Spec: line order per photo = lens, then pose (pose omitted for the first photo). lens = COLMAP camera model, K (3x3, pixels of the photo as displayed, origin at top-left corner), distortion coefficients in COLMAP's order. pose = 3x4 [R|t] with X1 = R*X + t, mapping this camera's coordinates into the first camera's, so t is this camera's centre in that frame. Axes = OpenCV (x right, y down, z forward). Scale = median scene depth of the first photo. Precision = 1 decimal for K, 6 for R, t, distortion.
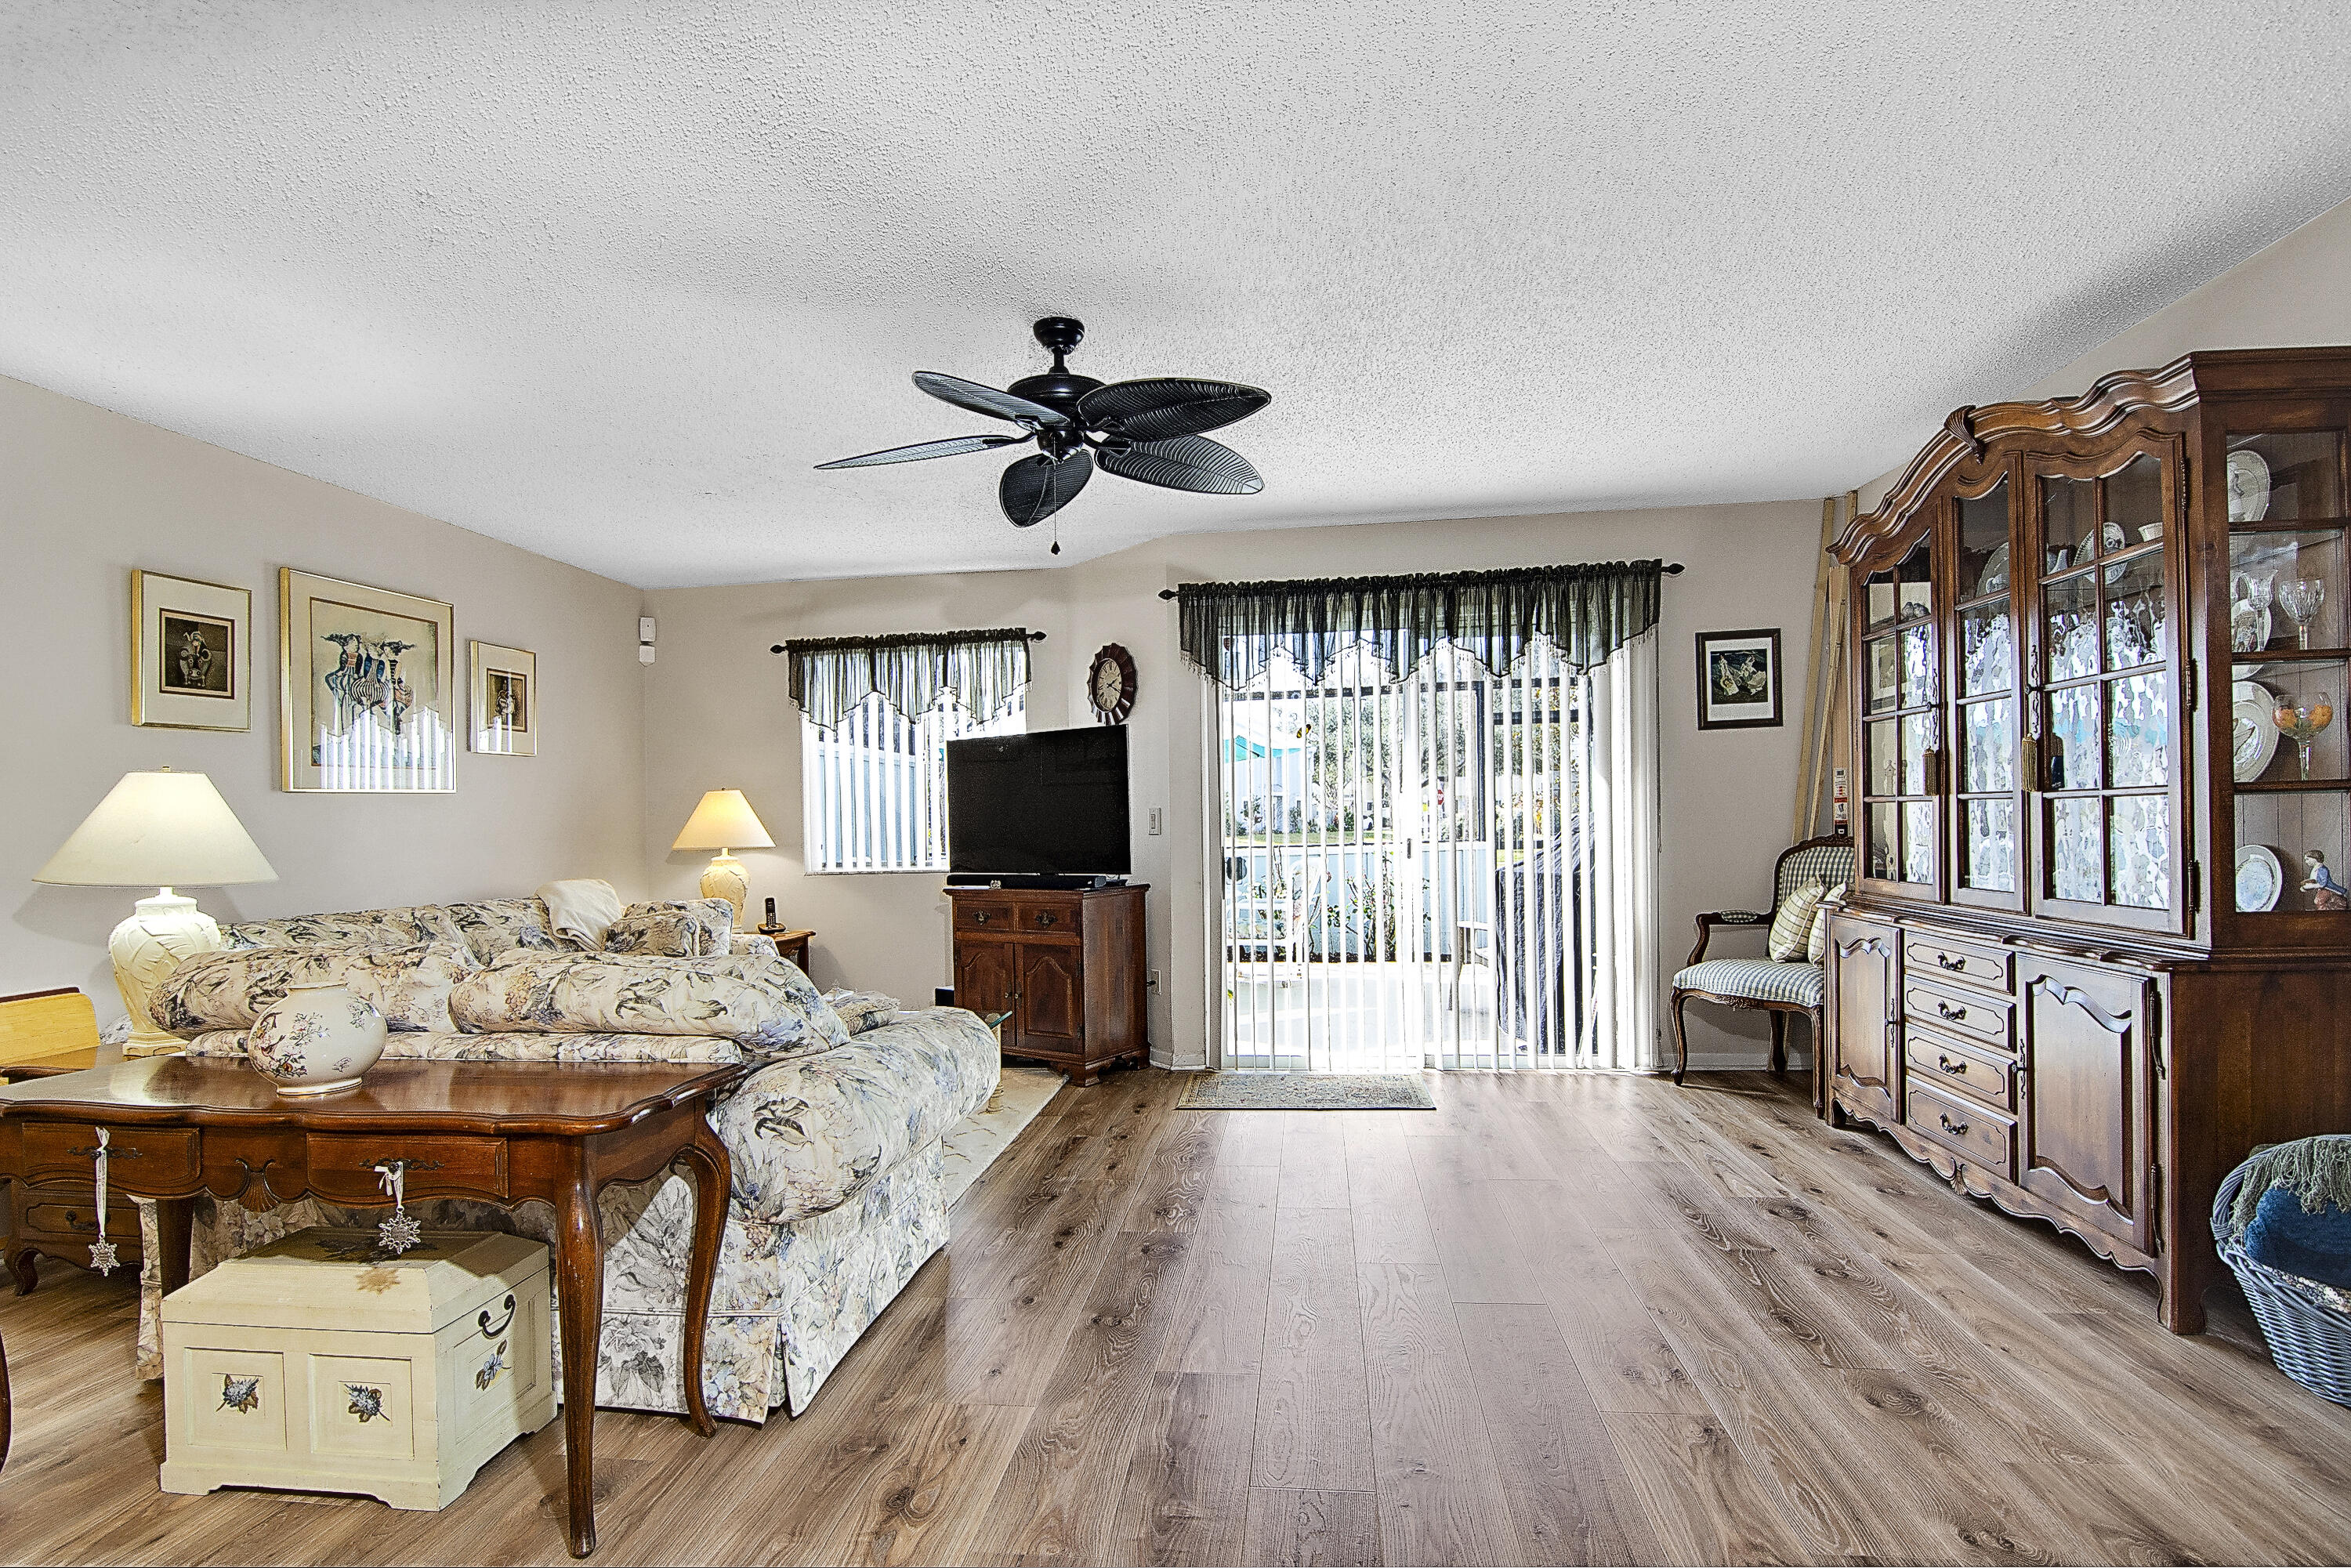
lens RADIAL K [[1138.5, 0, 1165.0], [0, 1138.5, 800.9], [0, 0, 1]] dist [-0.003102, -0.016369]
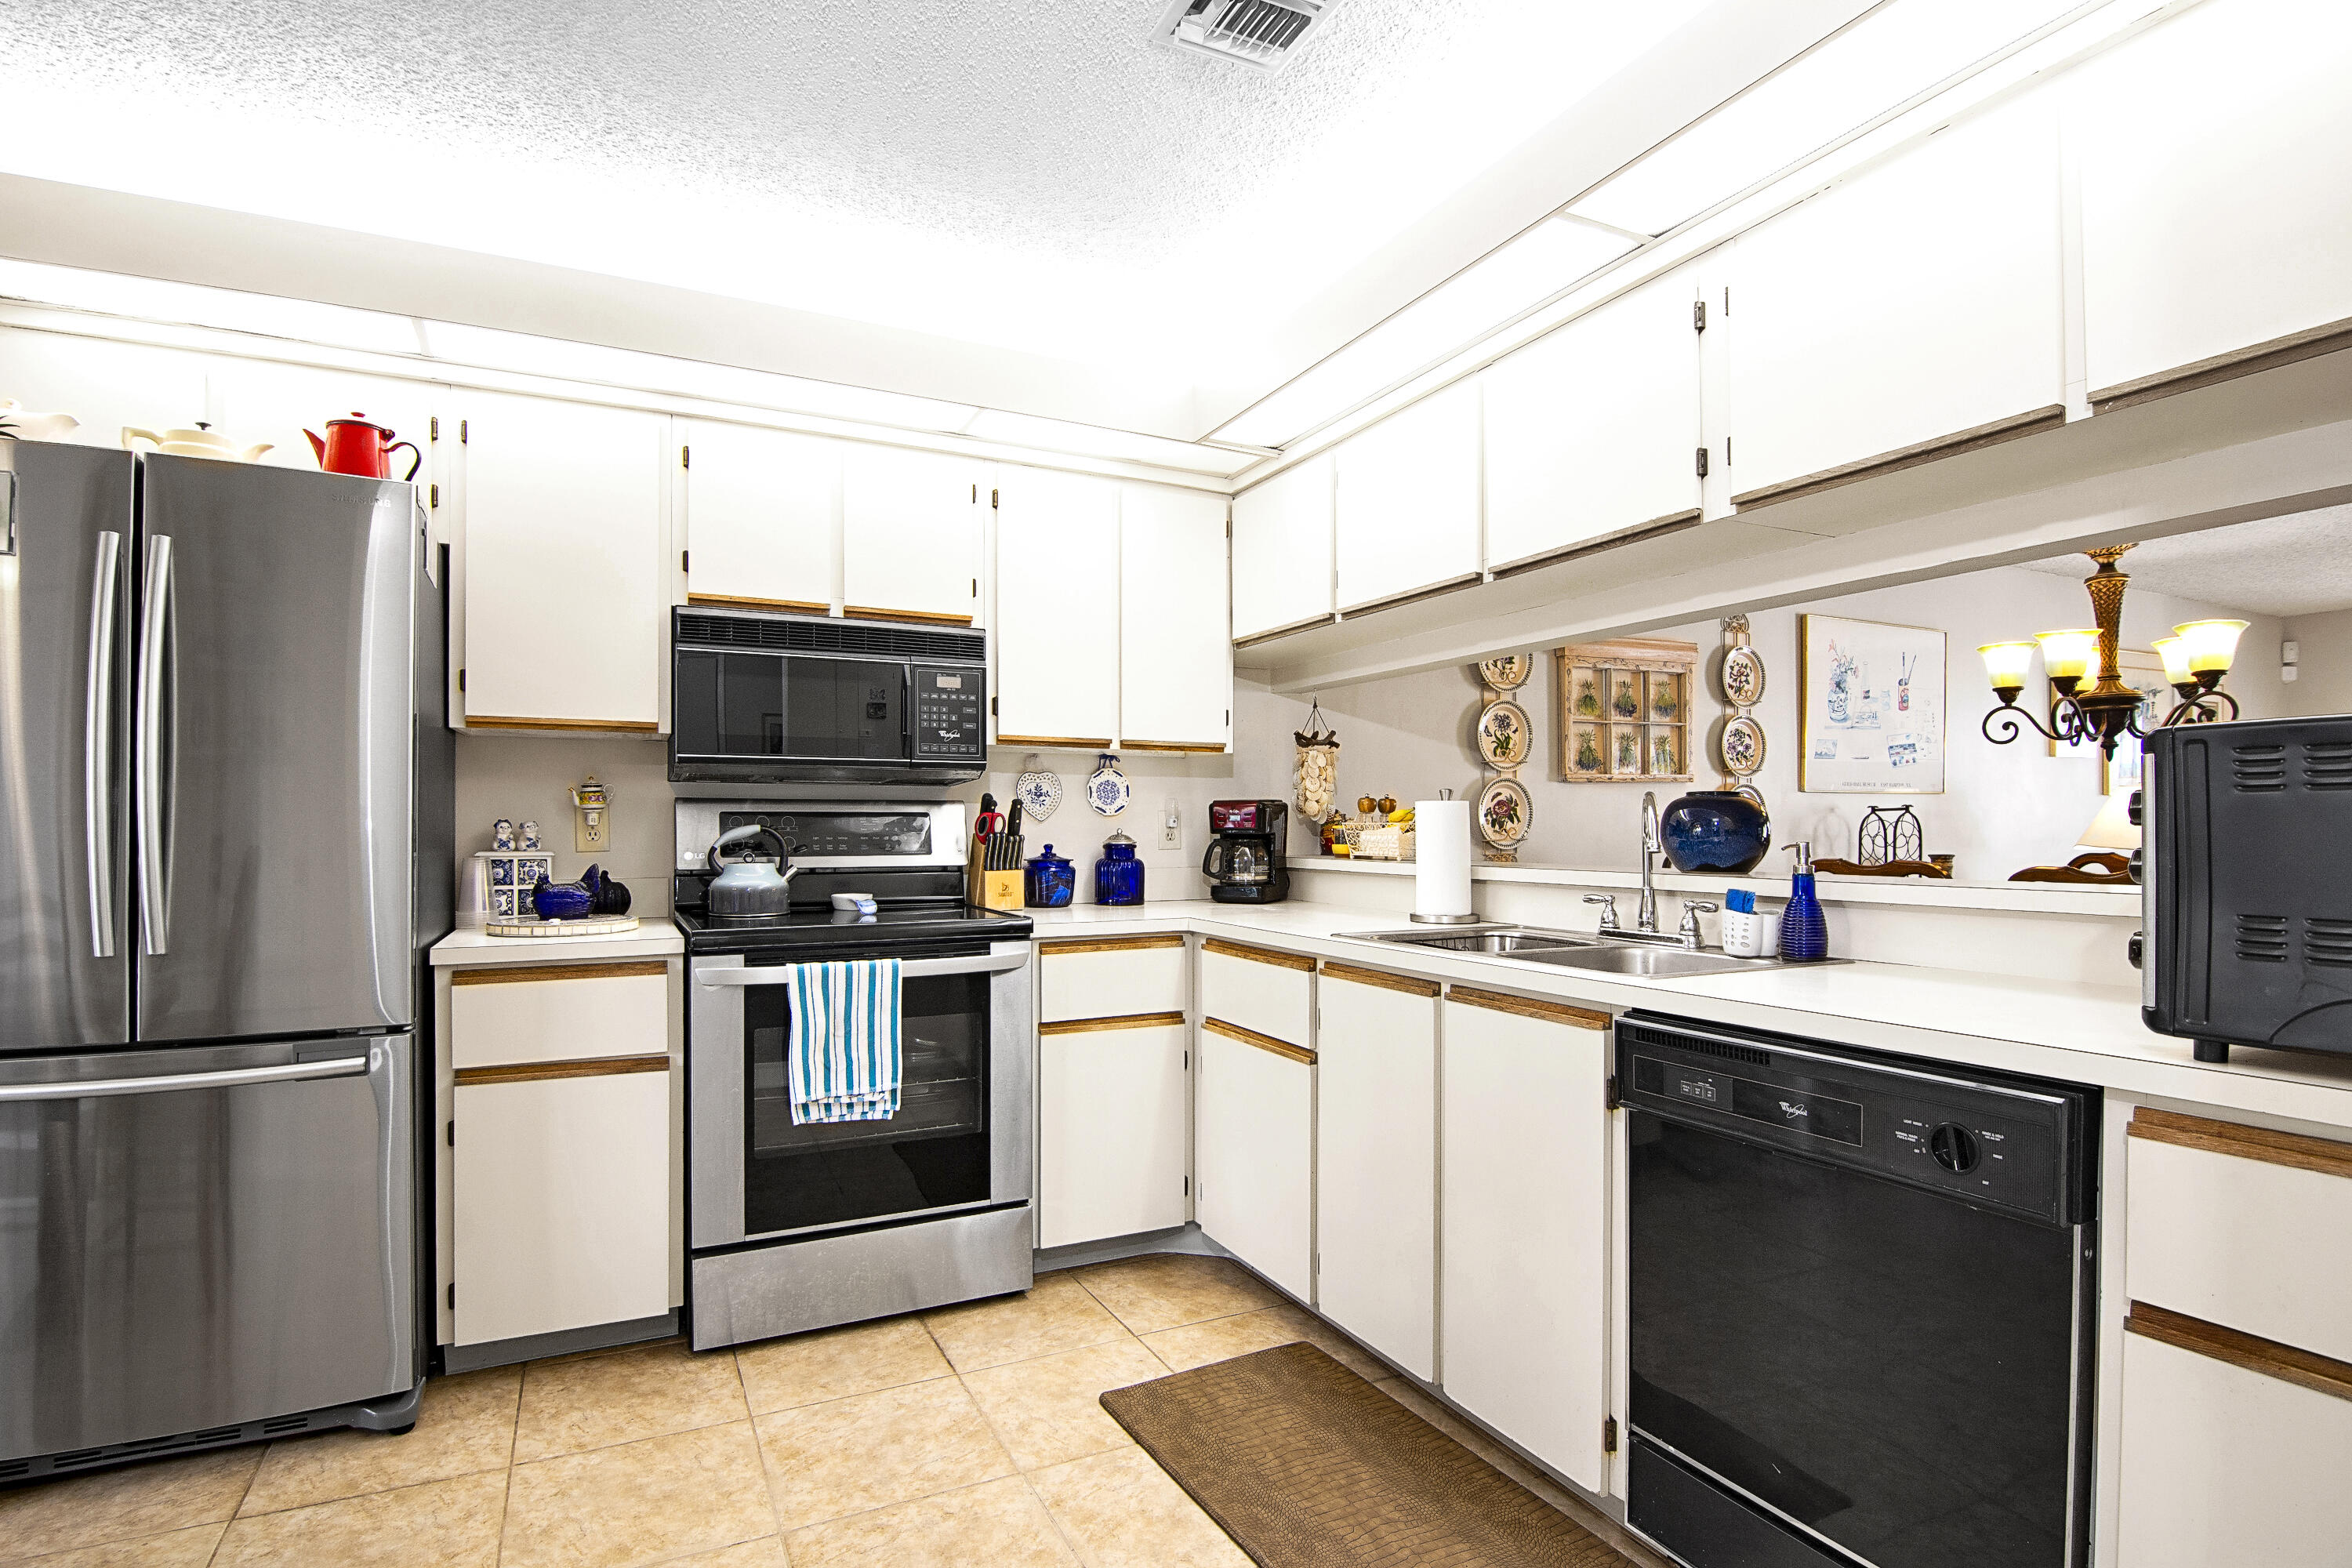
lens RADIAL K [[1139.1, 0, 1165.5], [0, 1139.1, 800.9], [0, 0, 1]] dist [-0.003102, -0.016369]
pose [[0.550801, 0.003811, -0.834628, -0.166452], [0.001343, 0.999984, 0.005452, -0.007780], [0.834636, -0.004124, 0.550787, -0.749354]]
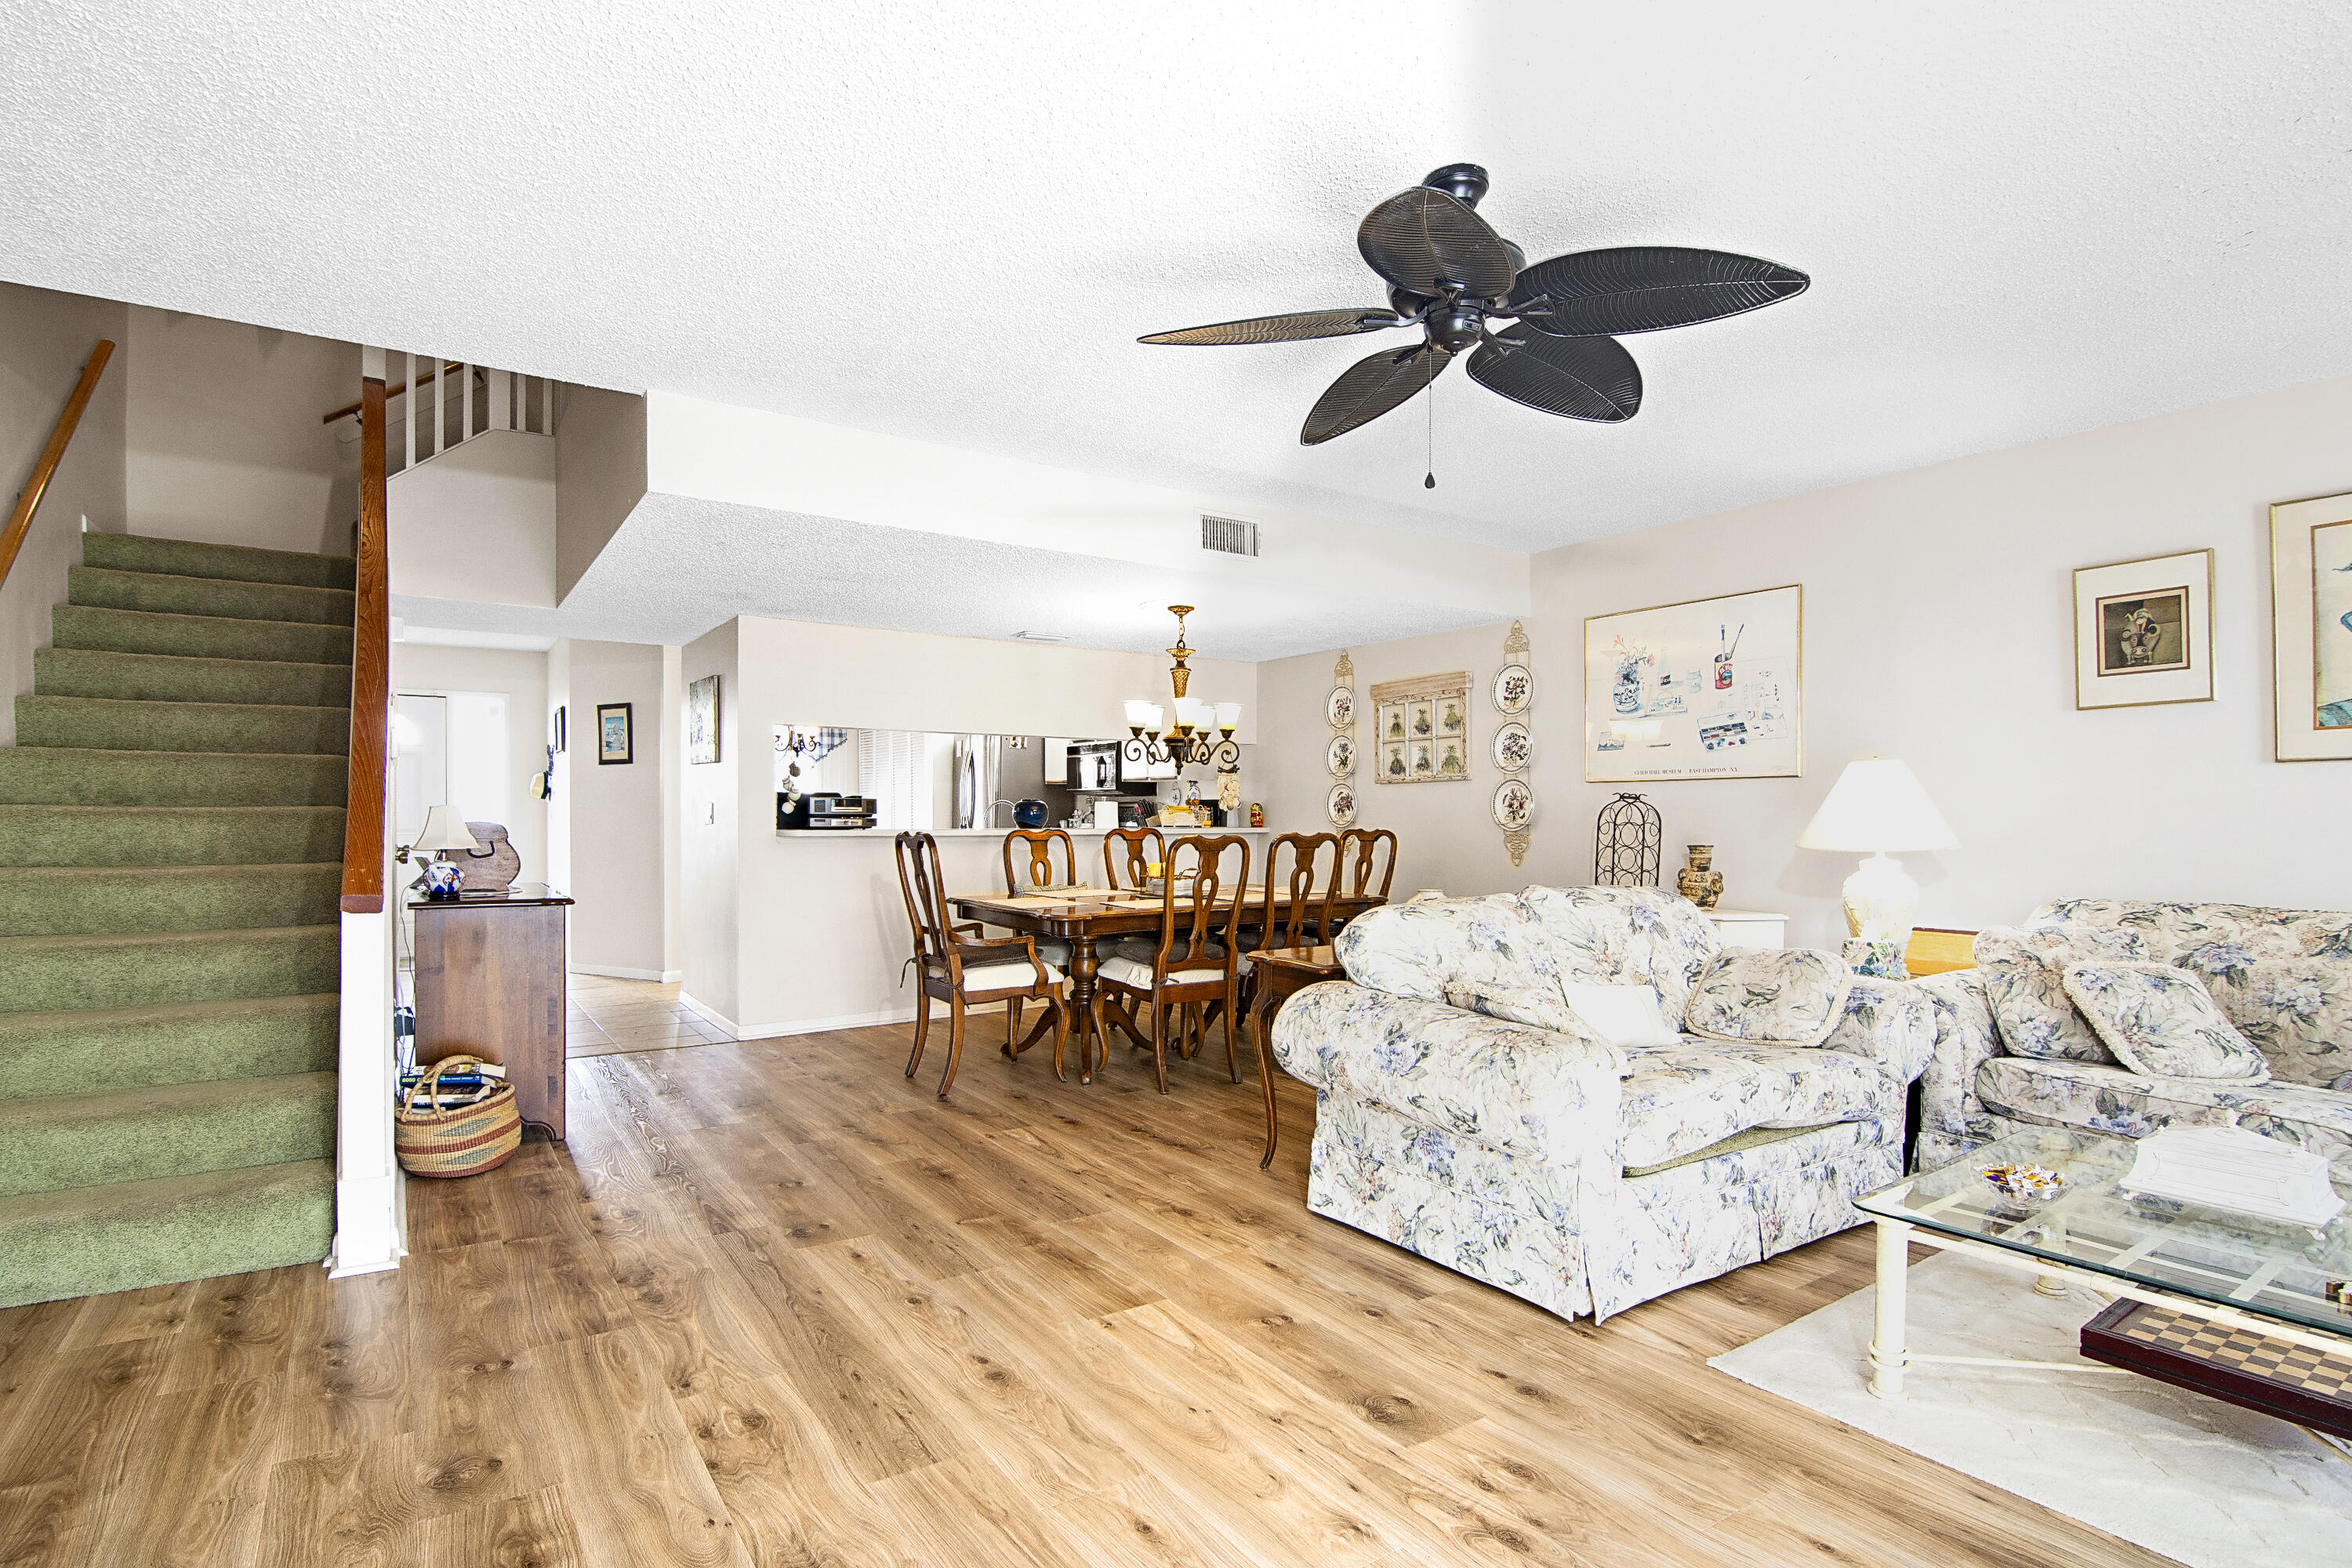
lens RADIAL K [[1139.1, 0, 1165.5], [0, 1139.1, 800.9], [0, 0, 1]] dist [-0.003102, -0.016369]
pose [[-0.750417, 0.014880, -0.660797, 0.346494], [0.024224, 0.999694, -0.004998, 0.003991], [0.660521, -0.019758, -0.750548, 0.873984]]
